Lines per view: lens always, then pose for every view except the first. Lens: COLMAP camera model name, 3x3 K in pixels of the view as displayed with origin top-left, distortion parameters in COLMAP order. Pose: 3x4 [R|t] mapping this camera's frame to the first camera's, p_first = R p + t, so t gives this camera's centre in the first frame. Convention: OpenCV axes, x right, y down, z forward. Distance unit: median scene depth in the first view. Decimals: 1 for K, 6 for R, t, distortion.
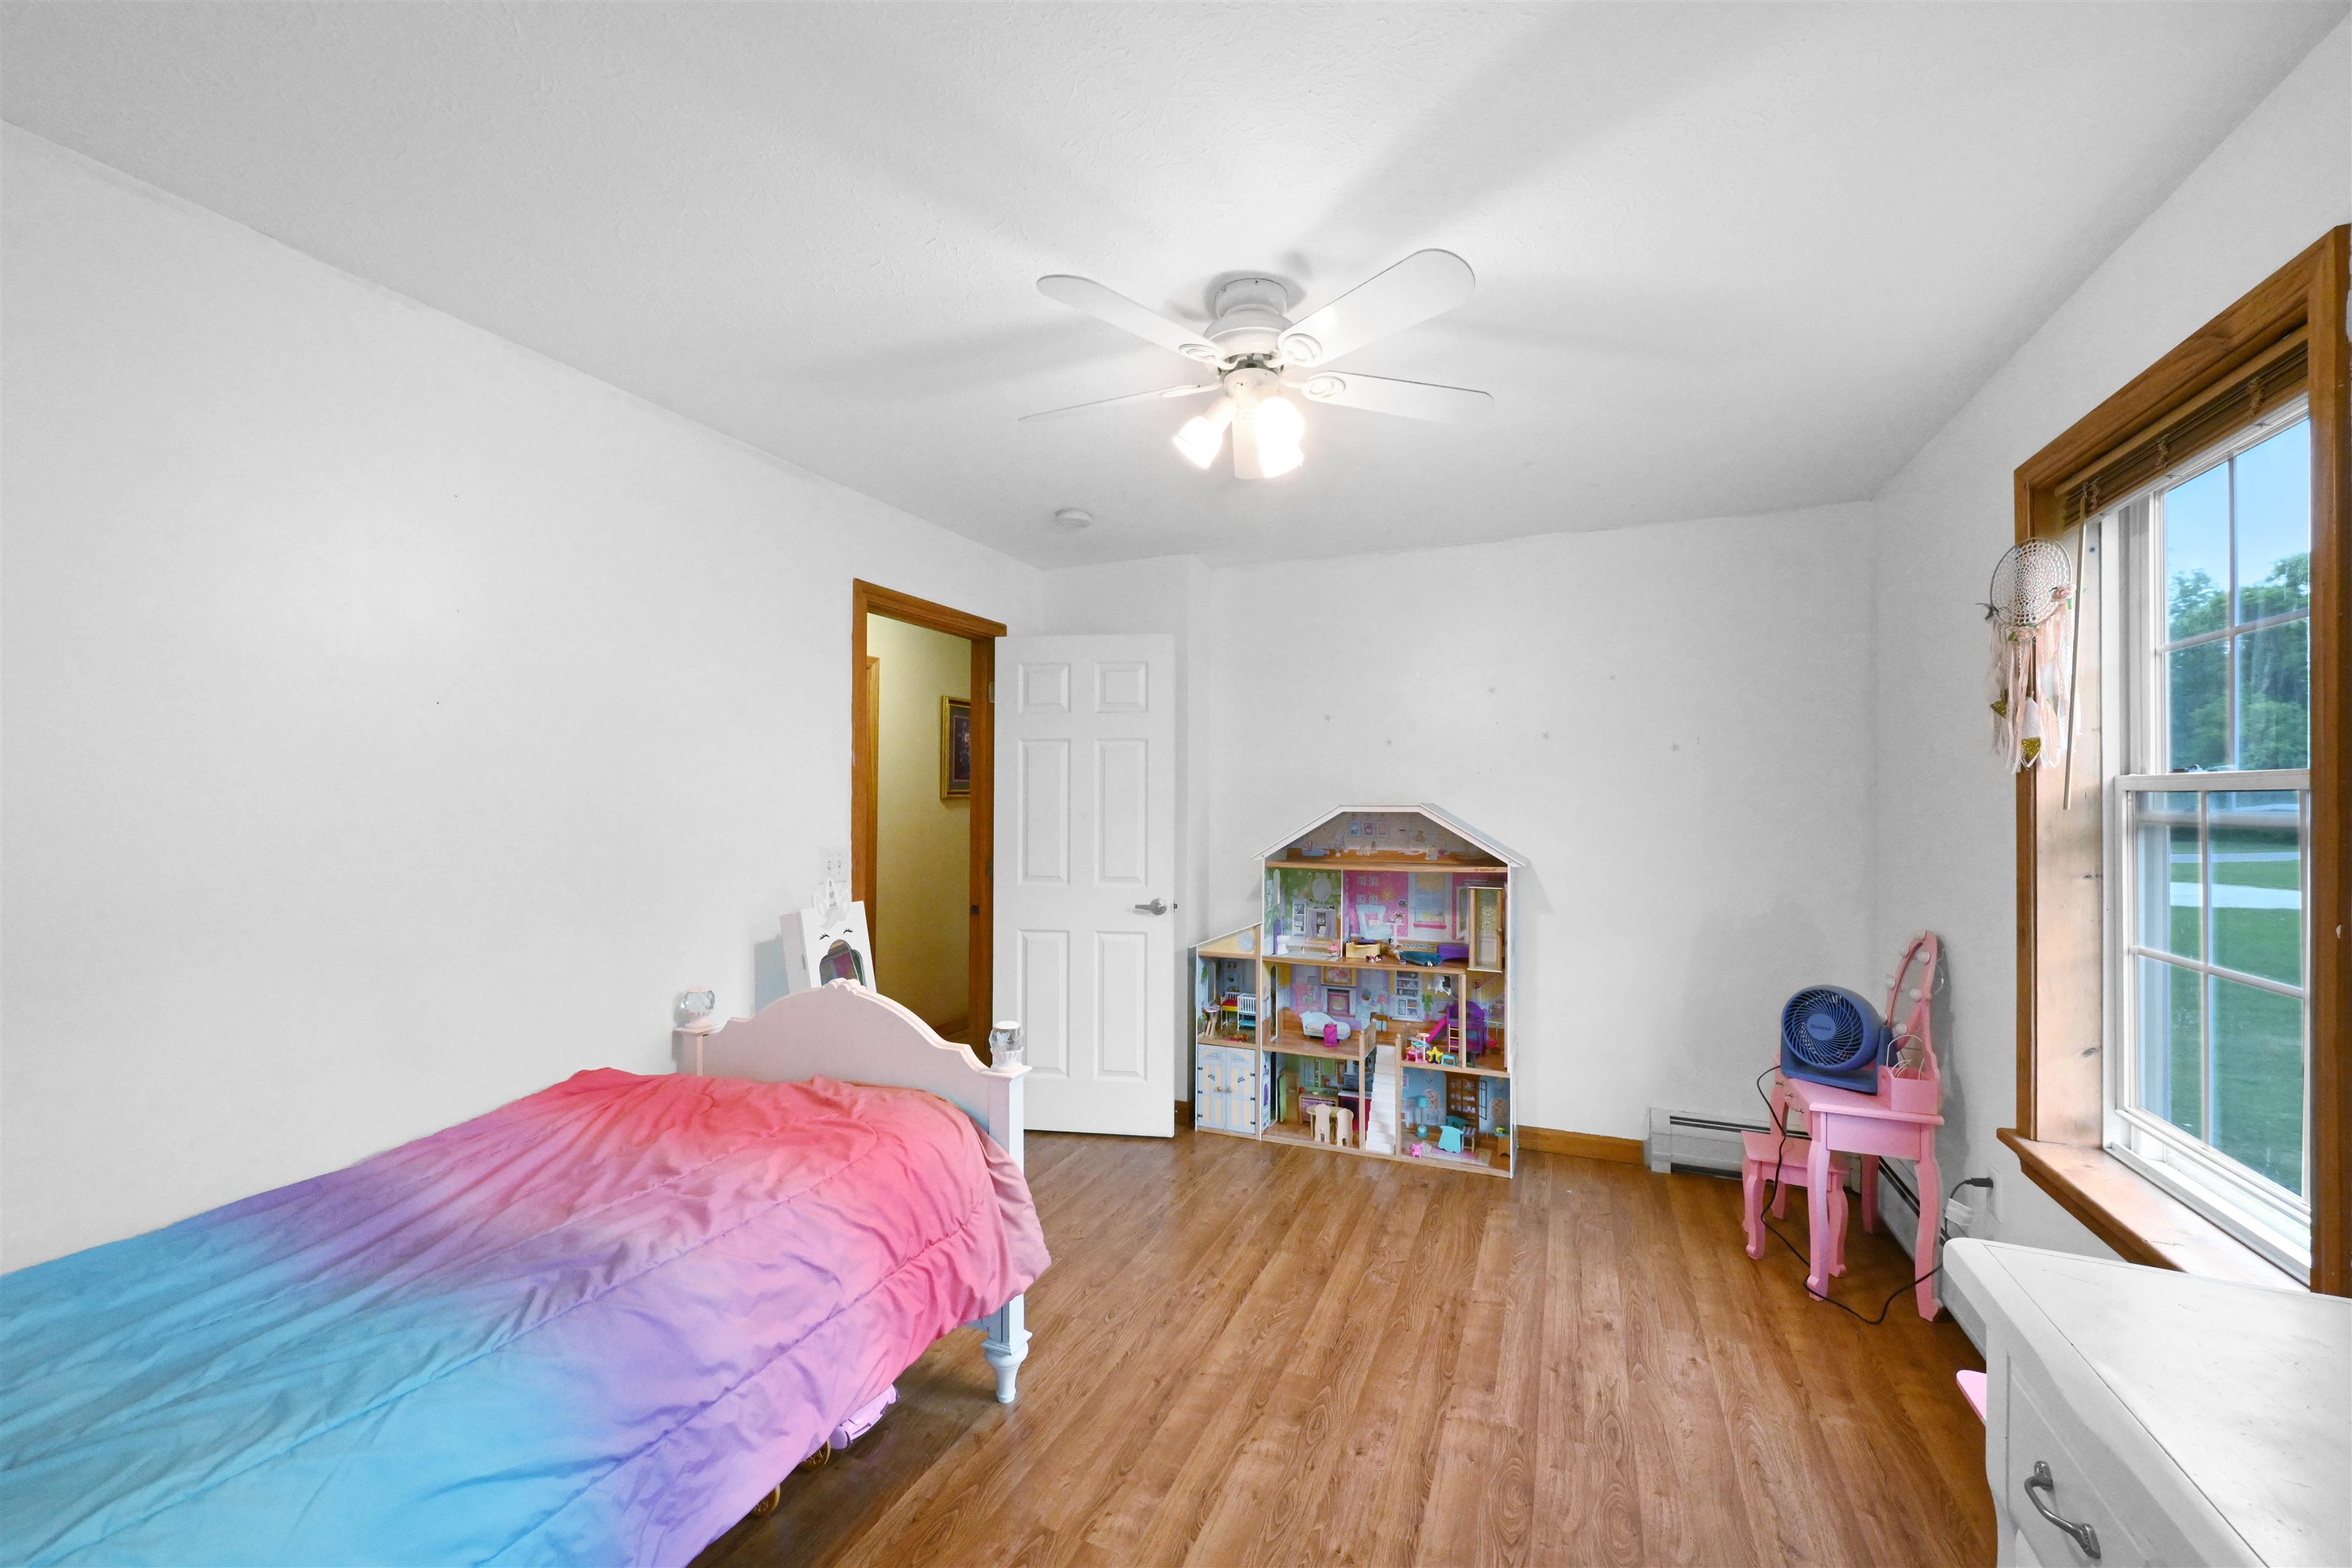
lens RADIAL K [[950.7, 0, 1181.2], [0, 950.7, 789.4], [0, 0, 1]] dist [-0.000945, -0.000279]
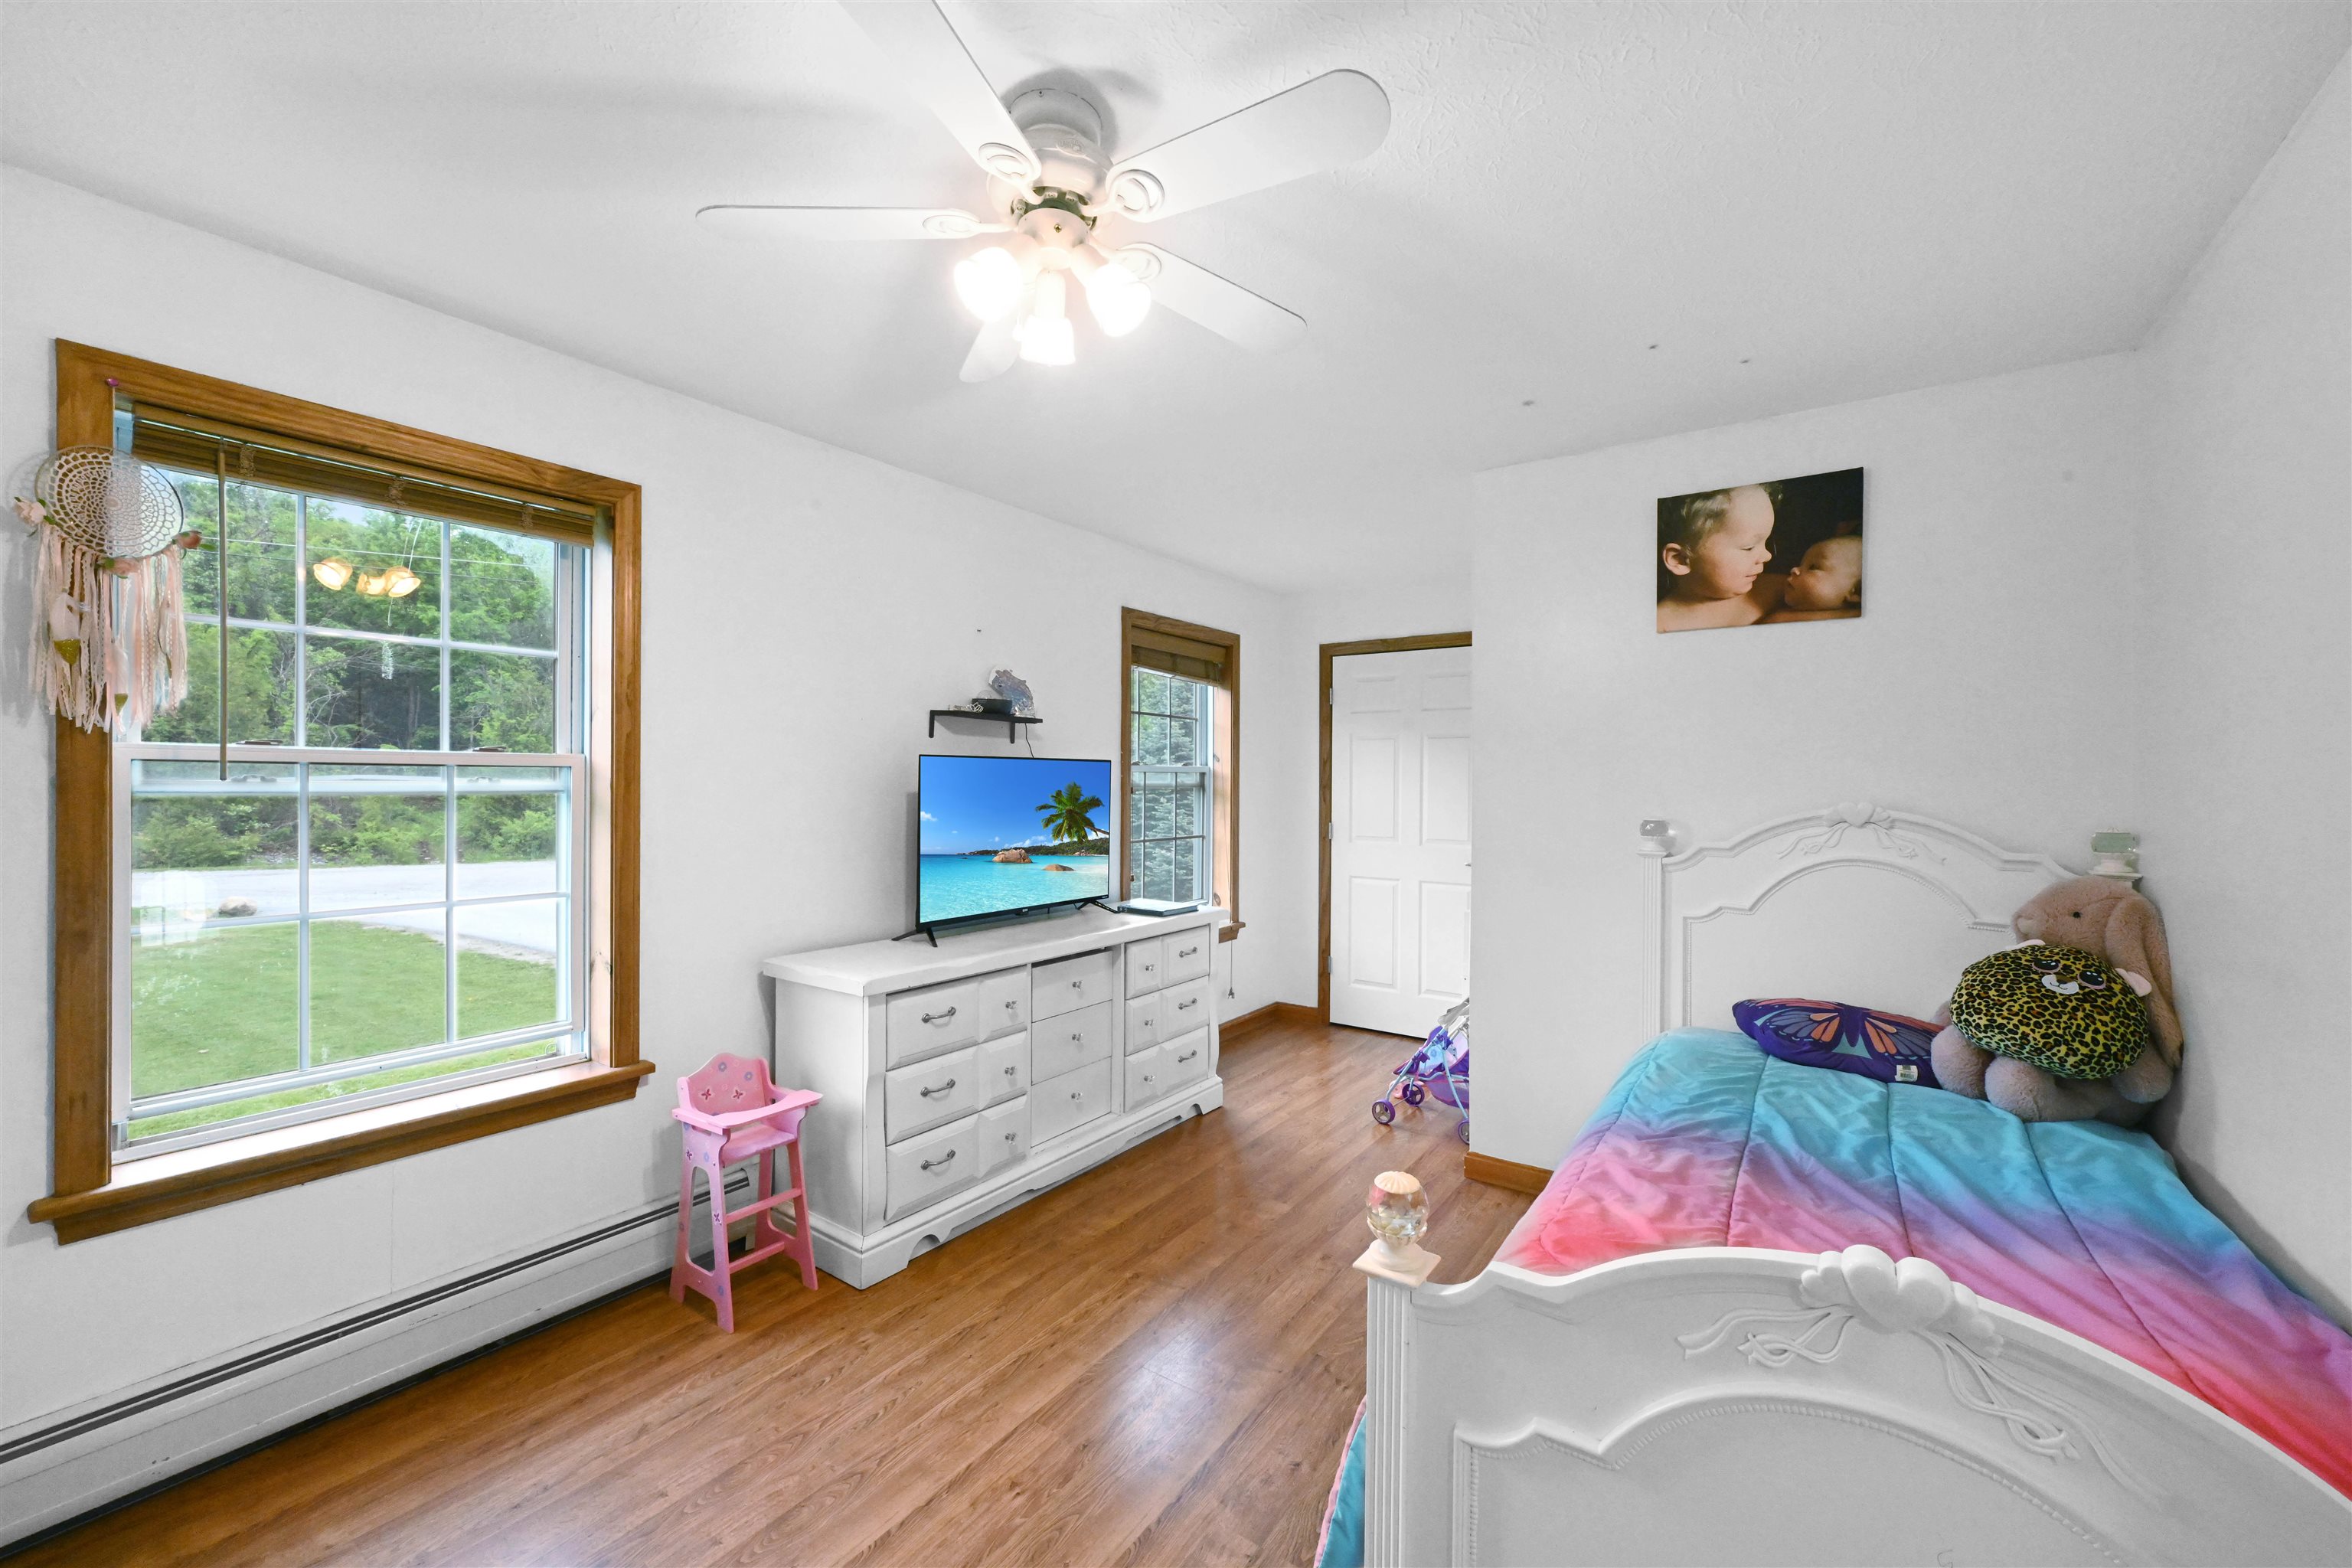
lens RADIAL K [[950.7, 0, 1182.3], [0, 950.7, 783.8], [0, 0, 1]] dist [-0.000945, -0.000279]
pose [[-0.981736, -0.008127, 0.190074, -0.200151], [-0.008330, 0.999965, -0.000270, 0.016830], [-0.190065, -0.001849, -0.981770, 1.942115]]
